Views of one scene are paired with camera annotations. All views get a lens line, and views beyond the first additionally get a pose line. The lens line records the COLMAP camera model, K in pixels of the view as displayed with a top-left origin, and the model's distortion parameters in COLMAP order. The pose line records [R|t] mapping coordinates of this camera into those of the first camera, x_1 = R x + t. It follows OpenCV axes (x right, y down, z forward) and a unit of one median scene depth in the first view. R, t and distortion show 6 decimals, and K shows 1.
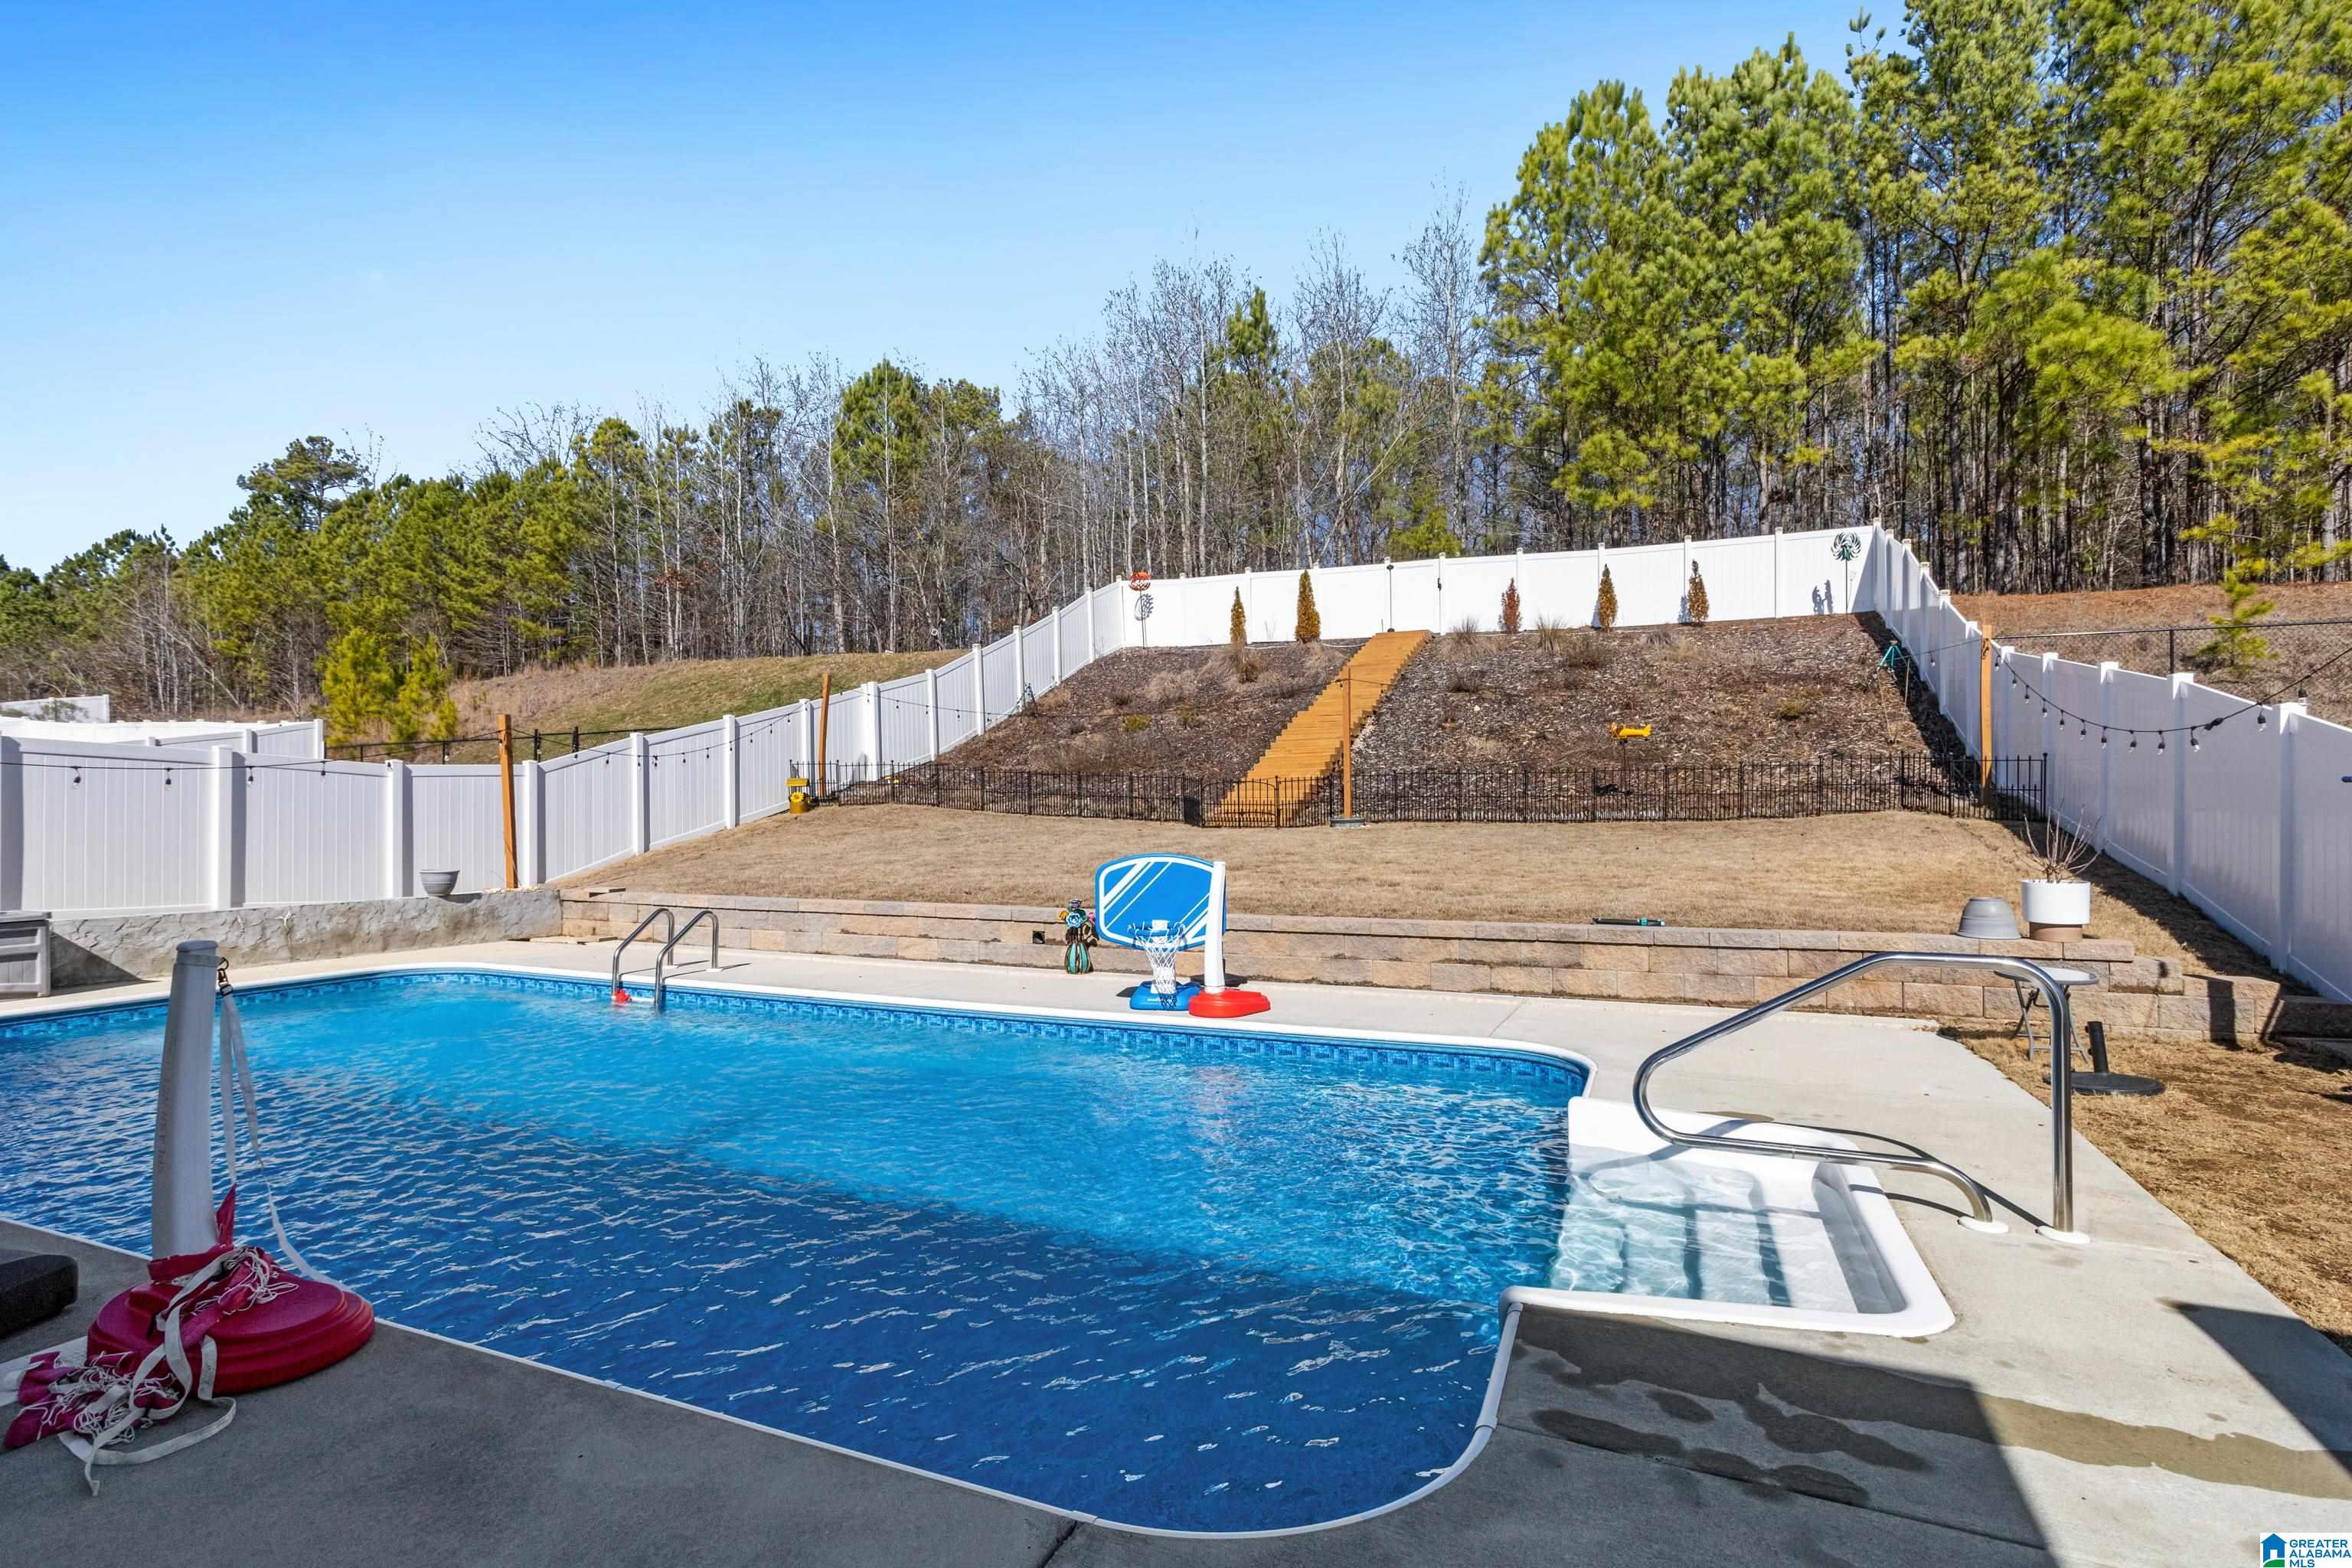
lens RADIAL K [[1190.9, 0, 1193.2], [0, 1190.9, 797.8], [0, 0, 1]] dist [-0.027018, 0.006587]
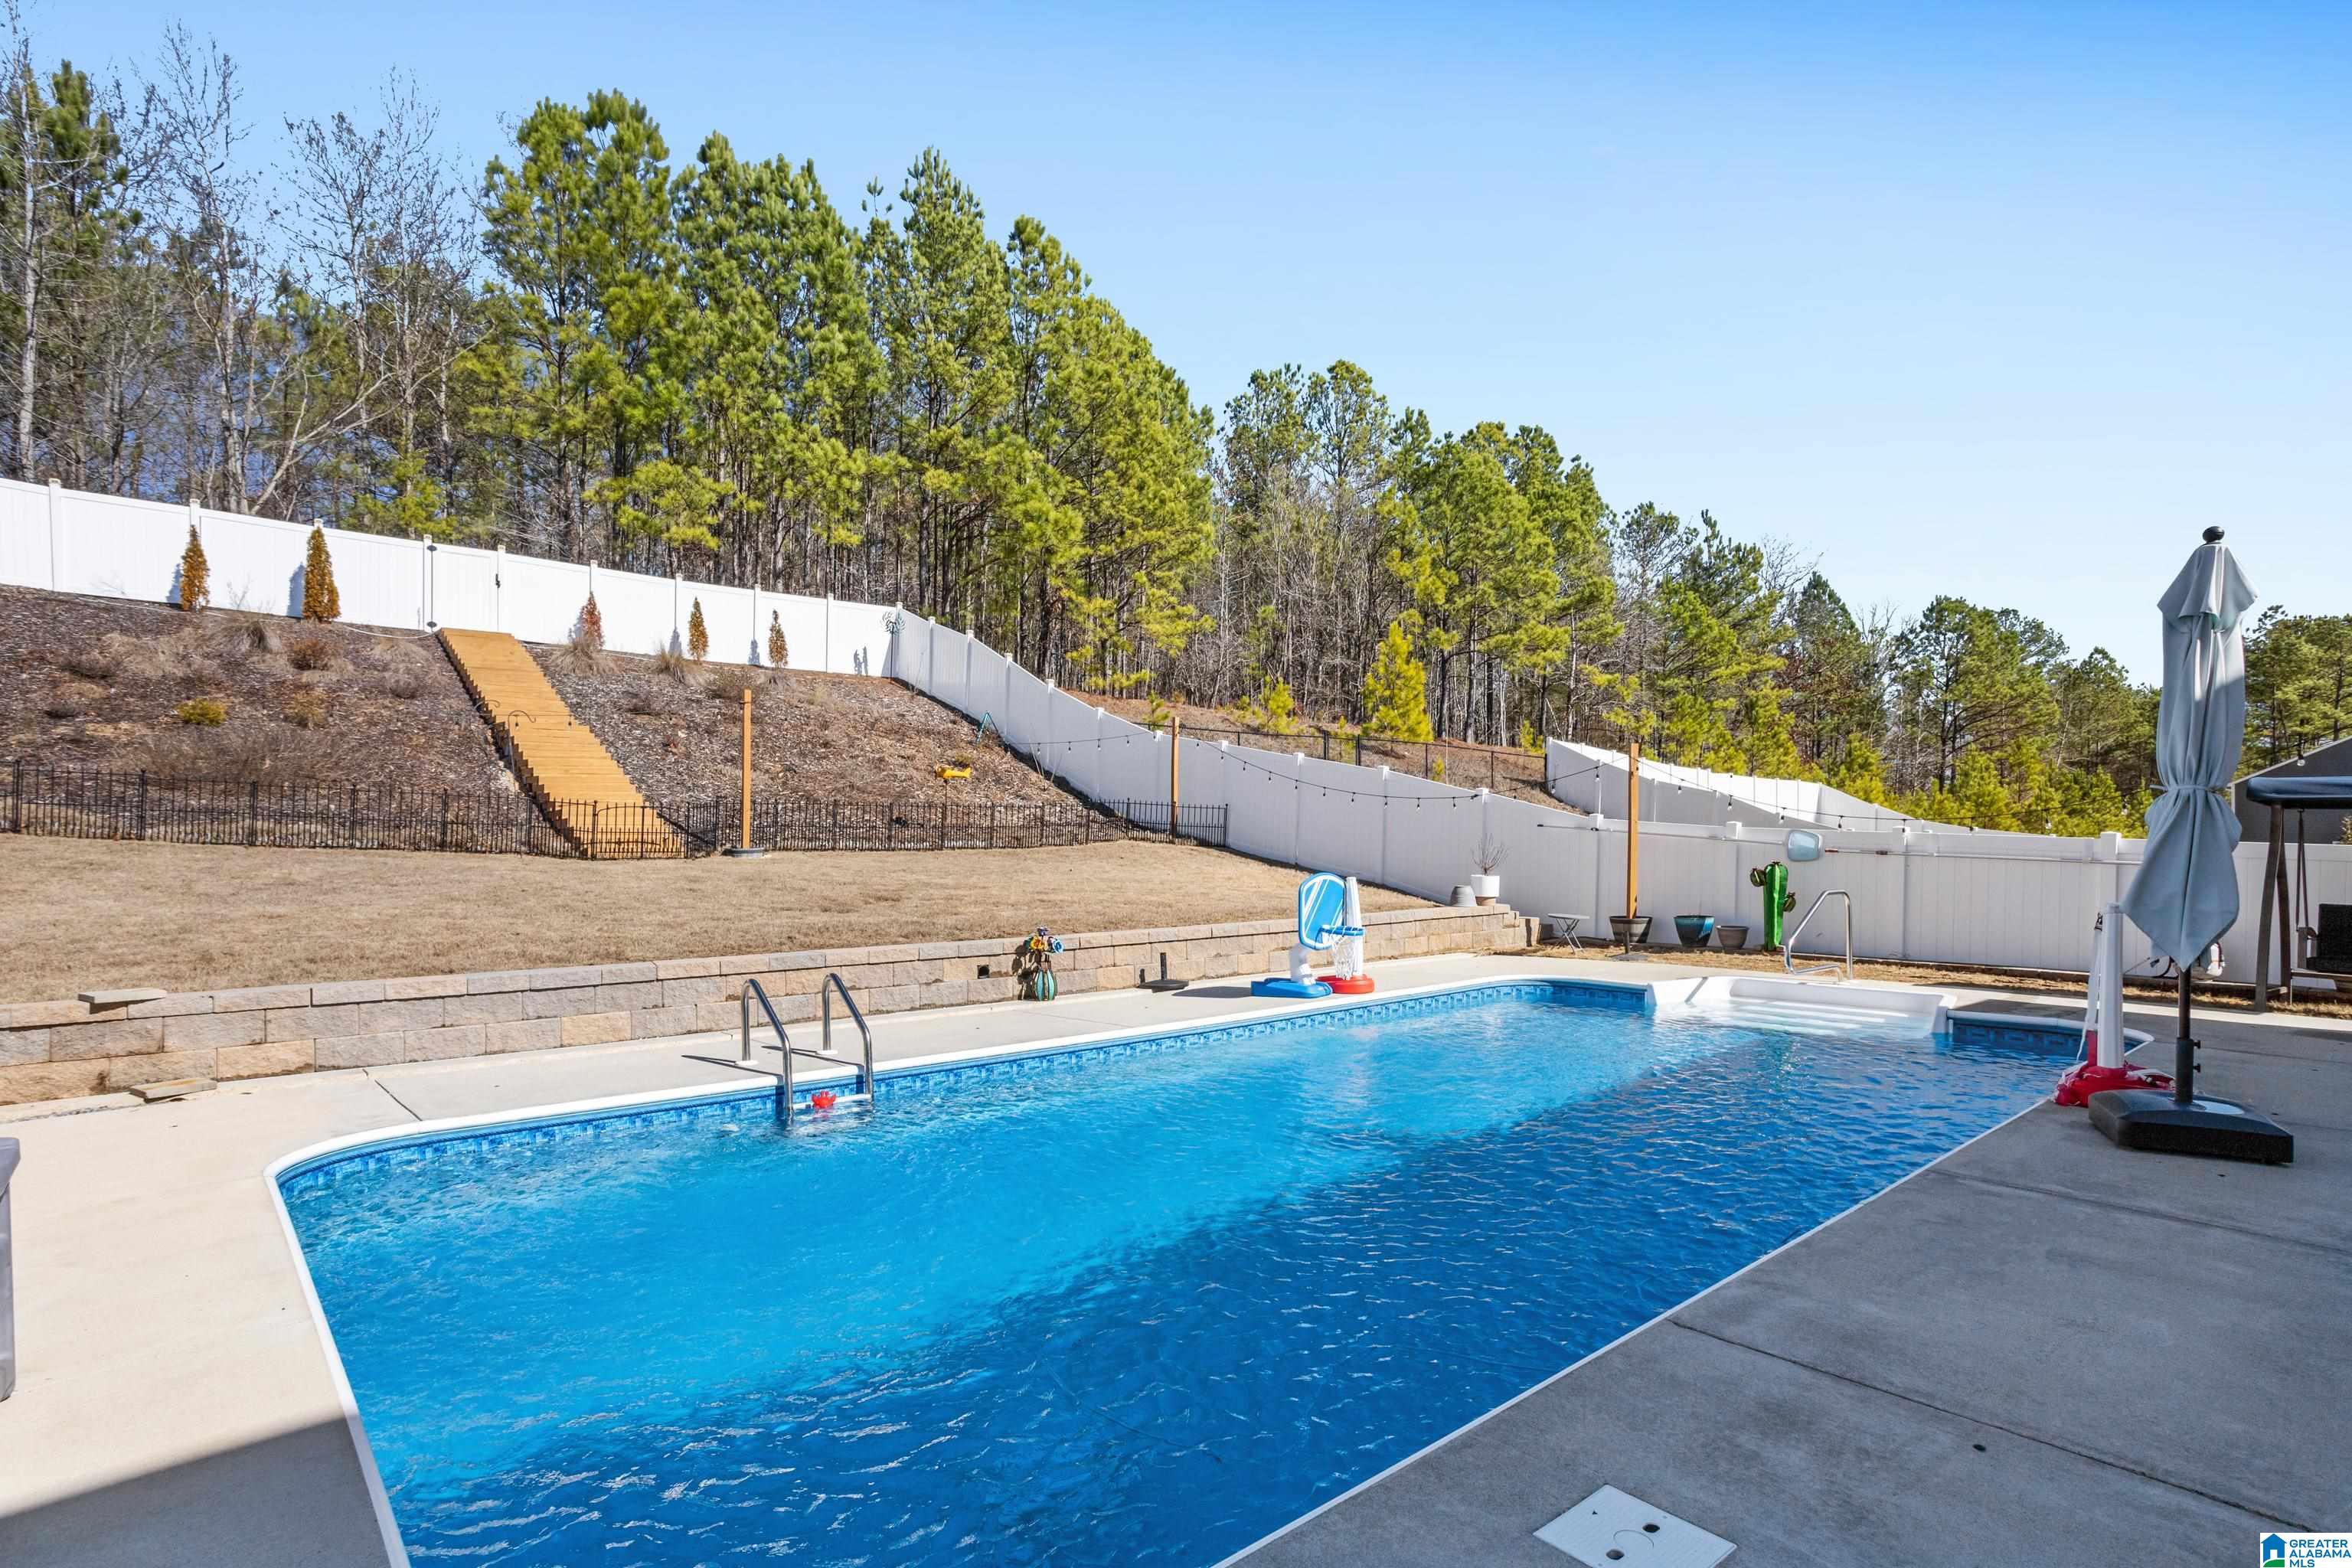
lens RADIAL K [[1190.9, 0, 1181.2], [0, 1190.9, 799.5], [0, 0, 1]] dist [-0.027018, 0.006587]
pose [[0.419435, 0.025899, 0.907416, -0.411924], [-0.009843, 0.999664, -0.023982, -0.001232], [-0.907732, 0.001127, 0.419549, 0.189666]]
